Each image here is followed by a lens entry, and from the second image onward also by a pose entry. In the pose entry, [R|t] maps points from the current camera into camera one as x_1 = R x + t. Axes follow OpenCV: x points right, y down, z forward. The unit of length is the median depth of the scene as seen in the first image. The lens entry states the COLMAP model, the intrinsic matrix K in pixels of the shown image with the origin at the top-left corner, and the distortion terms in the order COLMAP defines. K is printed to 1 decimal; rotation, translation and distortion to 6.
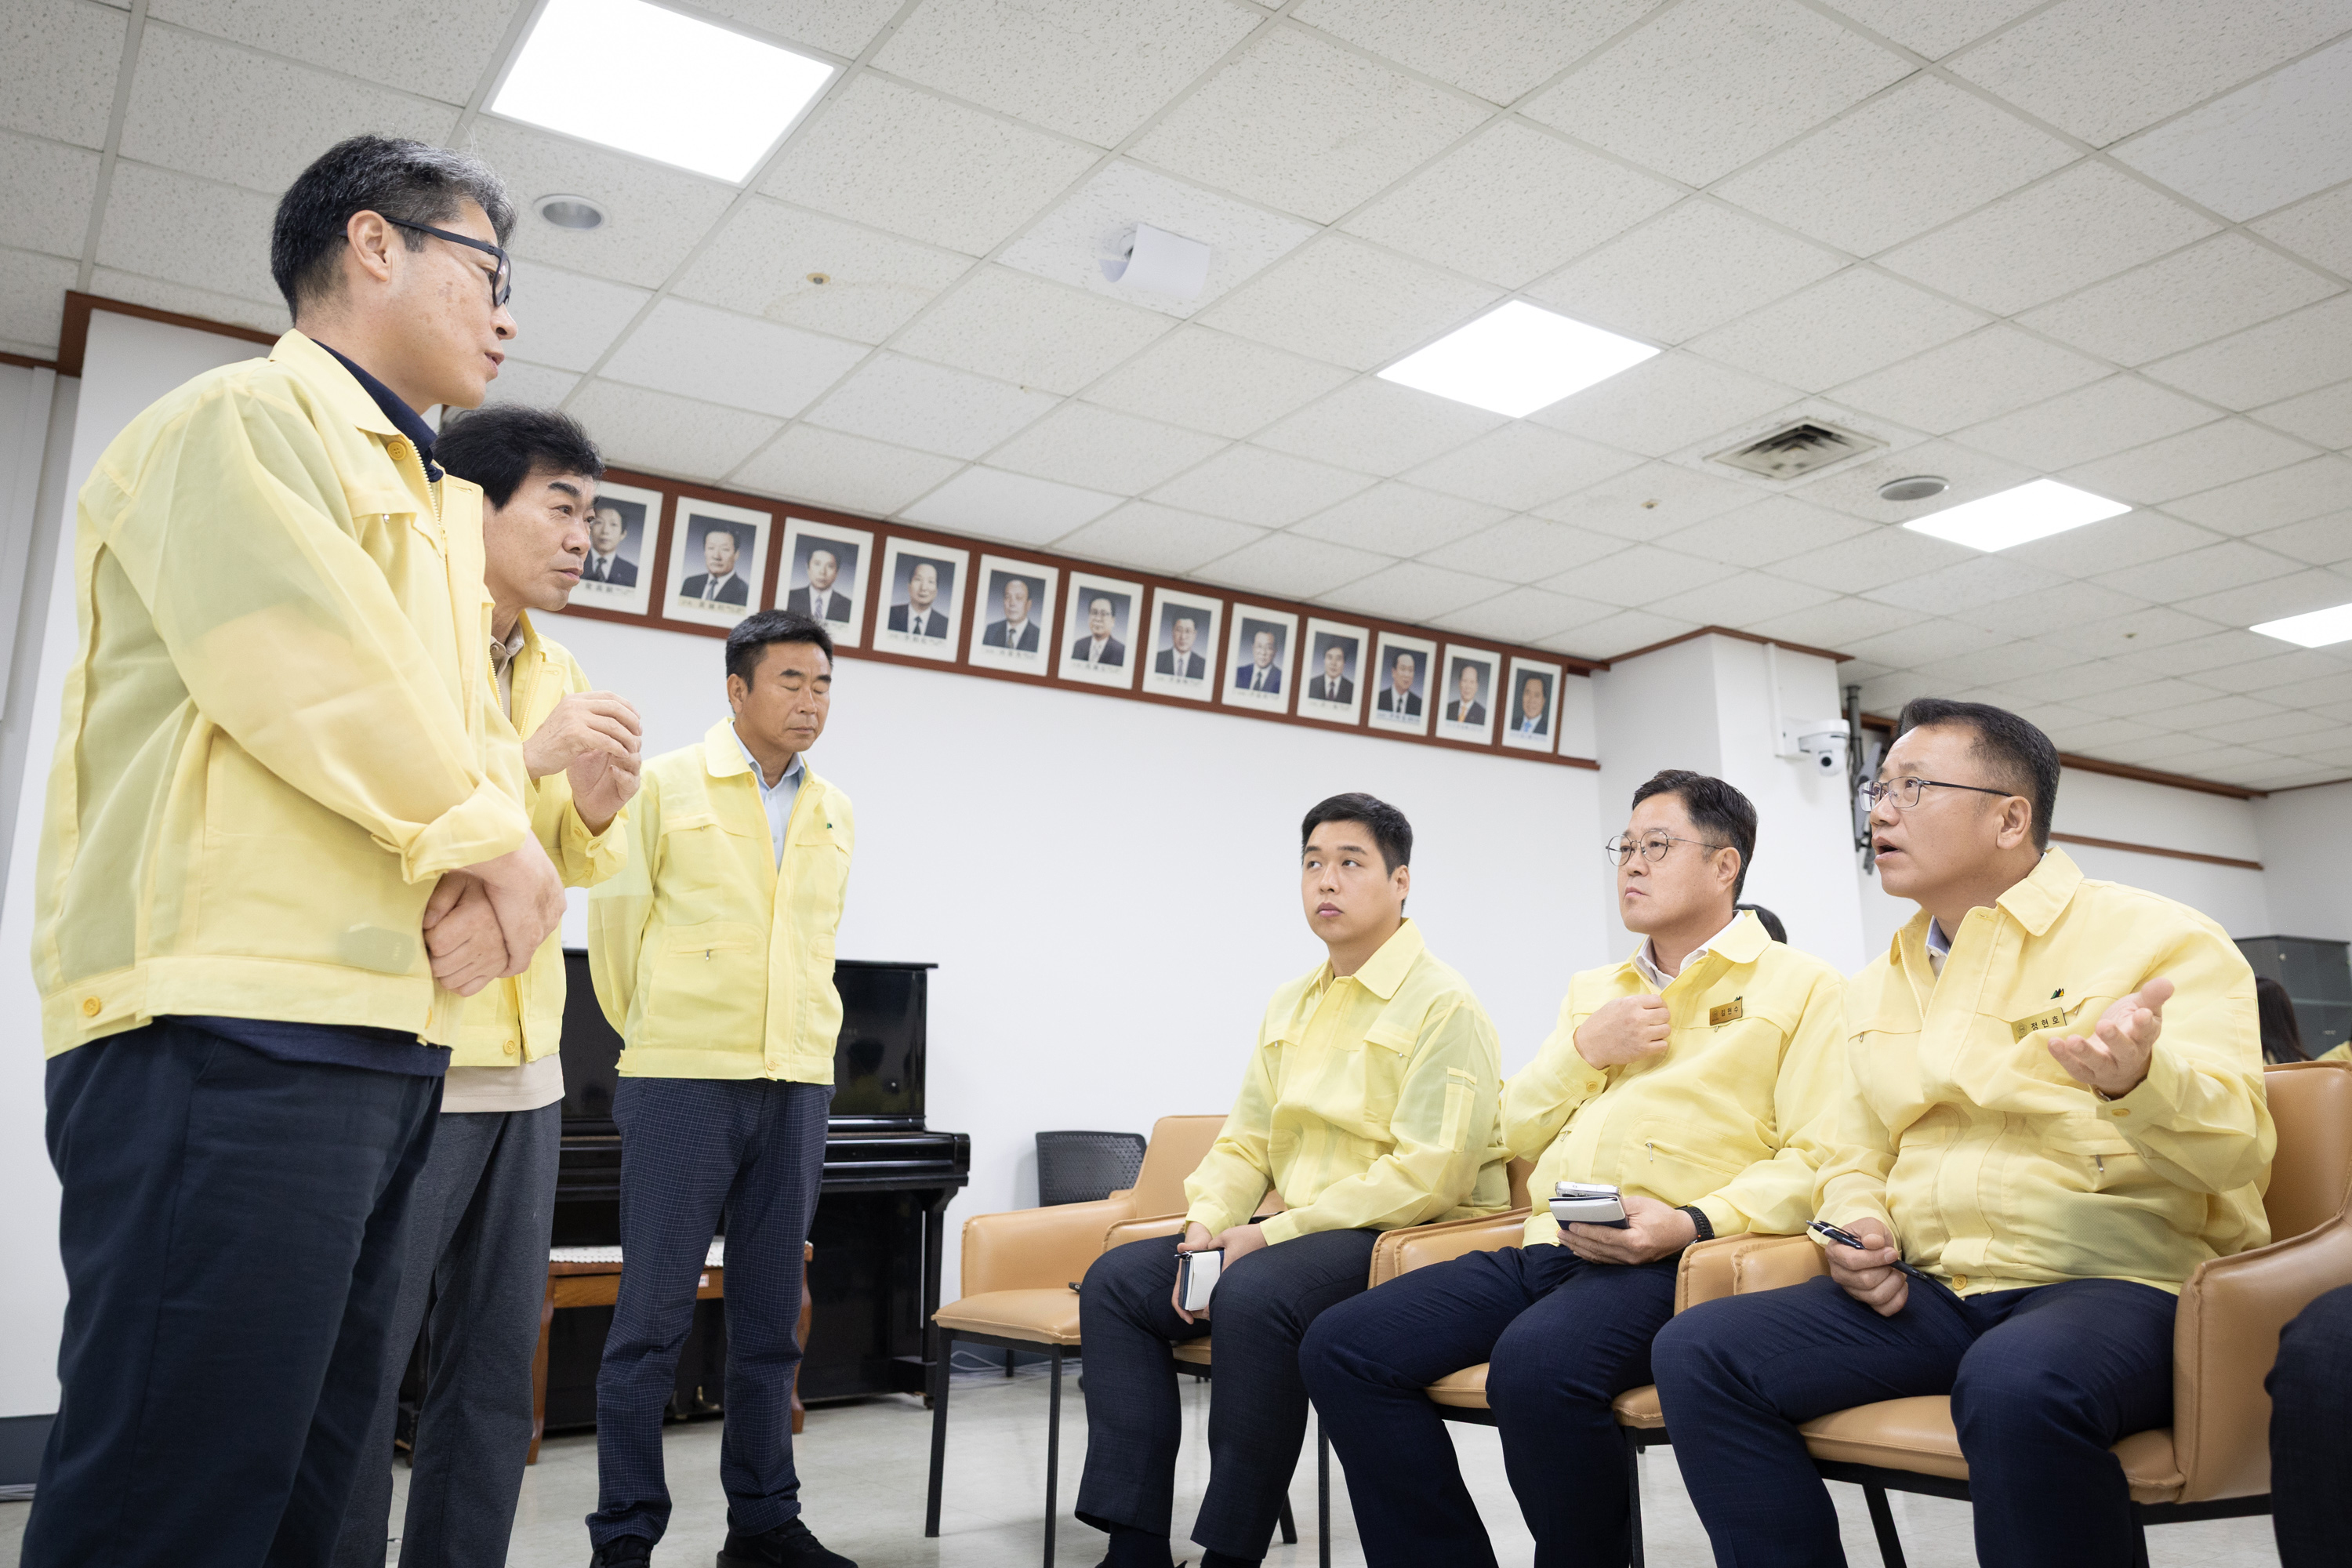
lens RADIAL K [[1822.0, 0, 1231.9], [0, 1822.0, 690.4], [0, 0, 1]] dist [0.000918, 0.002103]
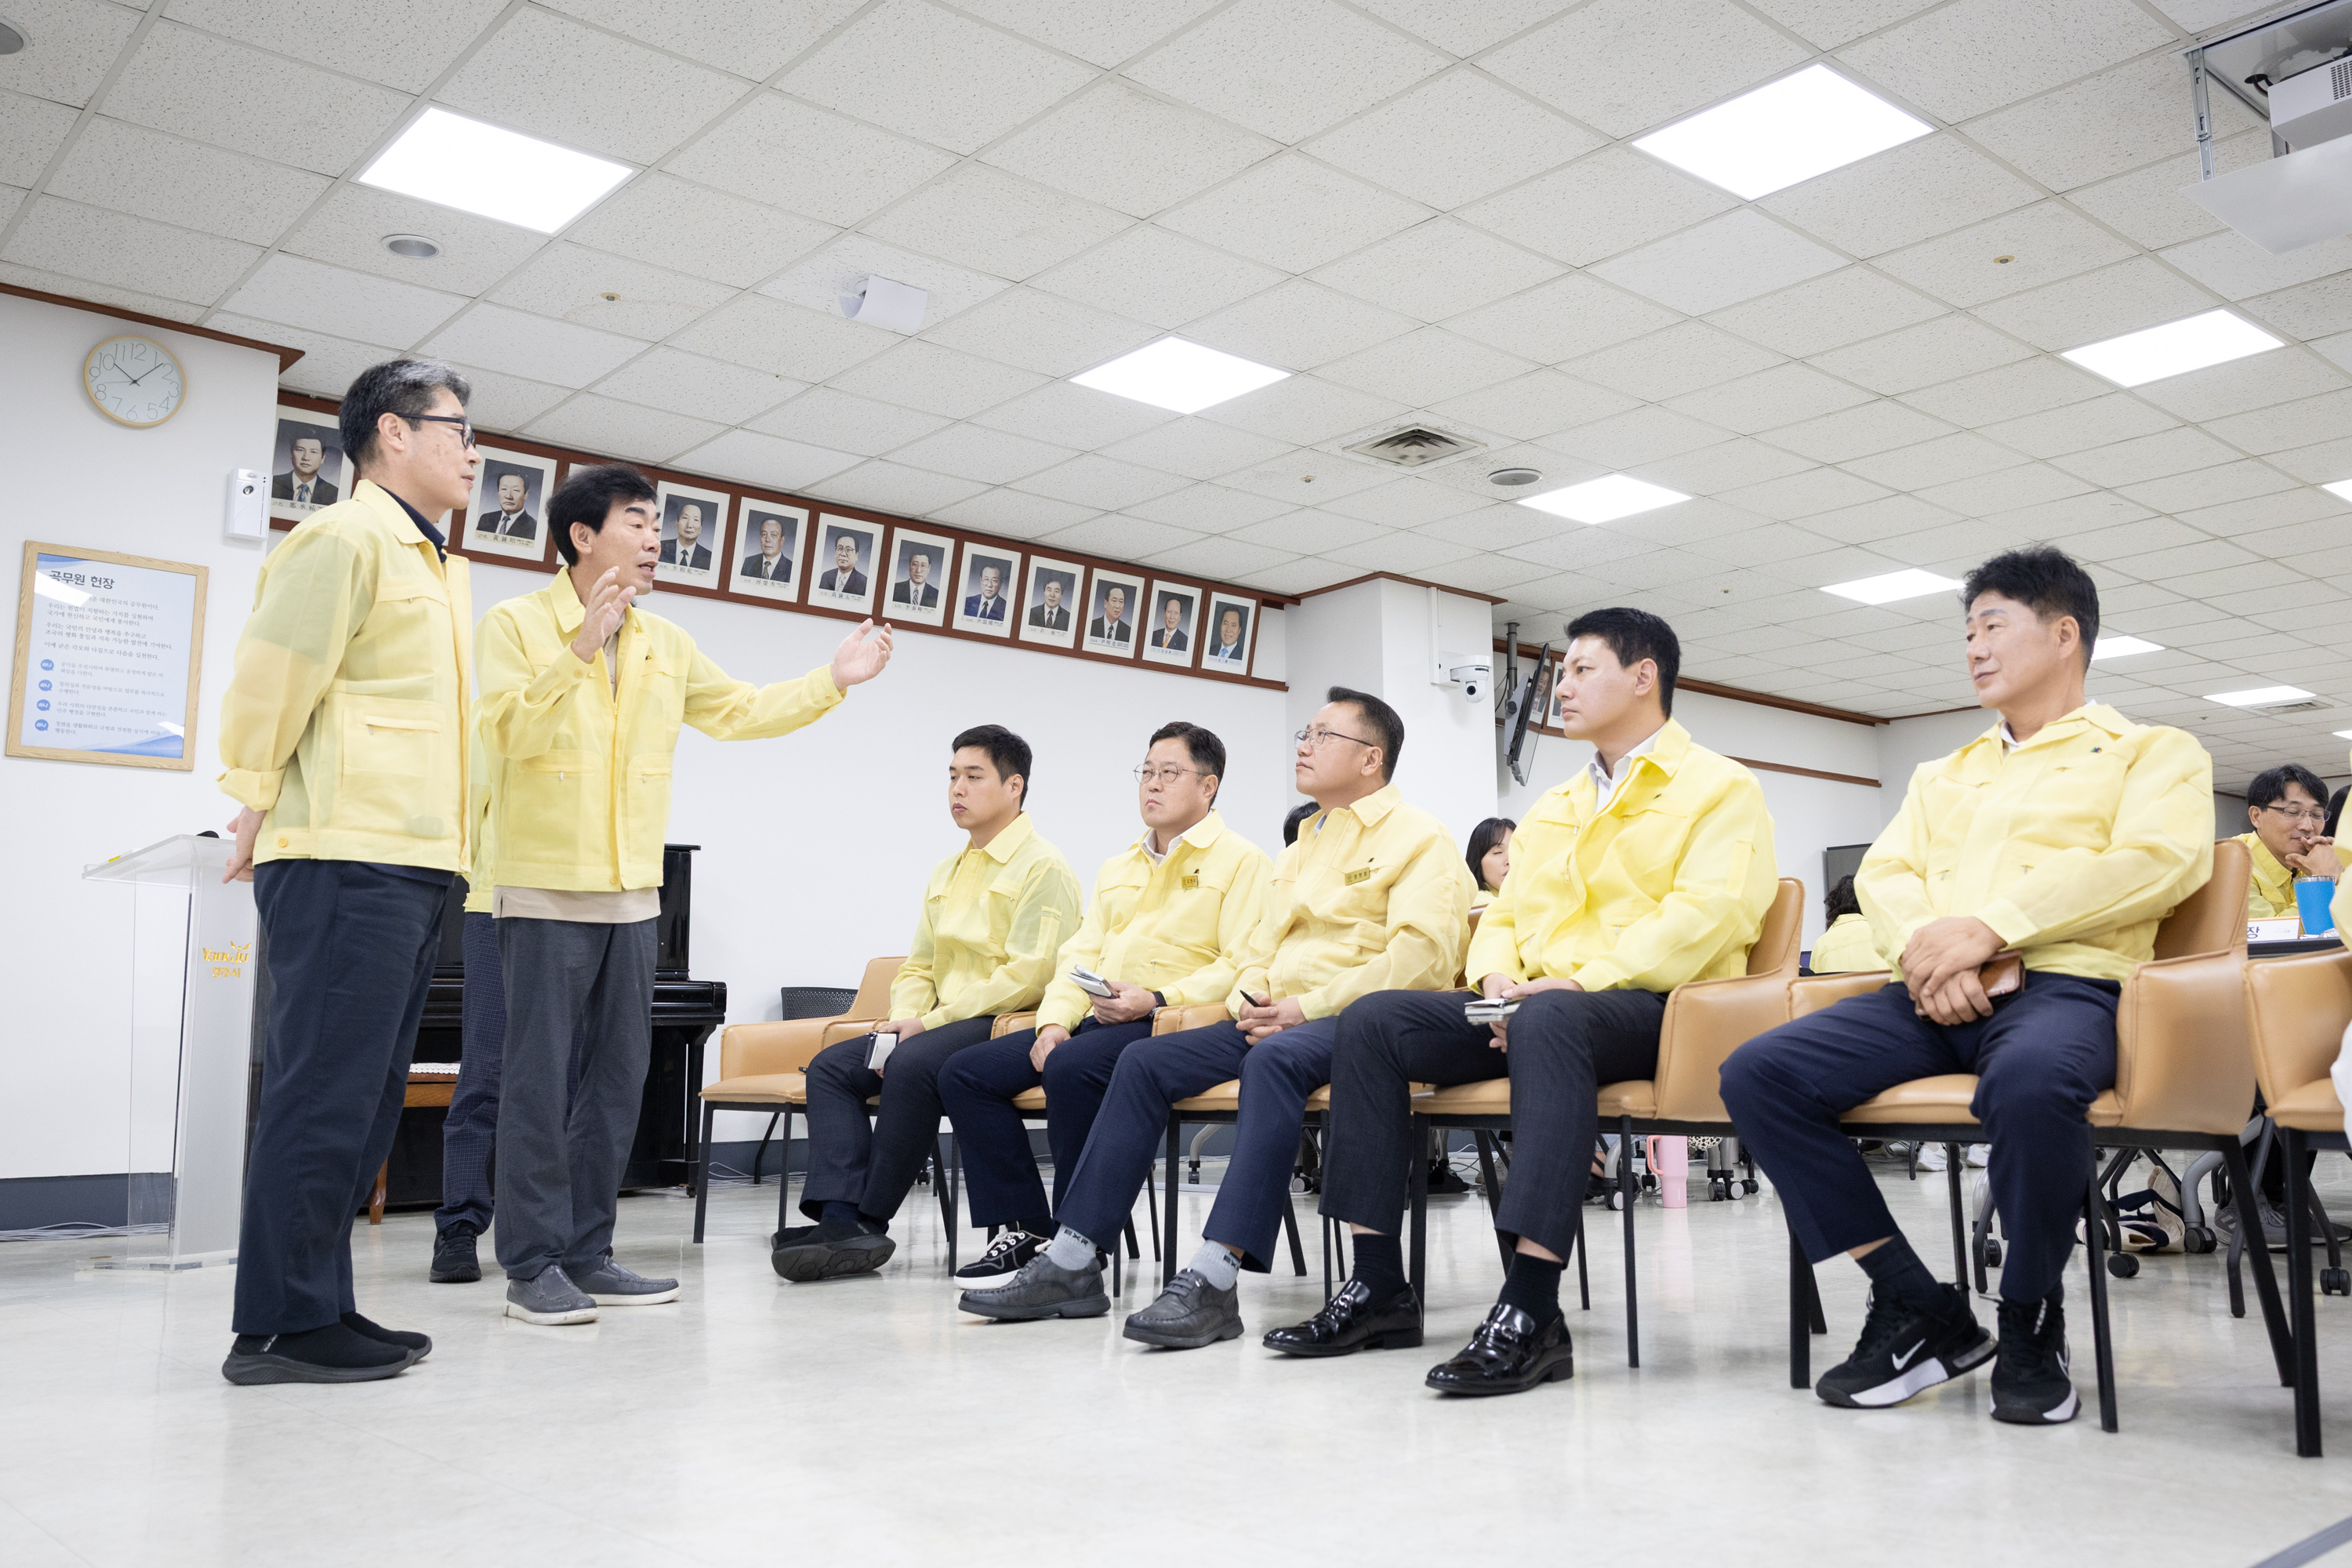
lens RADIAL K [[1954.6, 0, 1251.9], [0, 1954.6, 730.4], [0, 0, 1]] dist [-0.014881, 0.011706]
pose [[0.992241, 0.022773, 0.122227, 0.036159], [-0.032563, 0.996366, 0.078709, -0.034947], [-0.119991, -0.082079, 0.989376, -0.276968]]
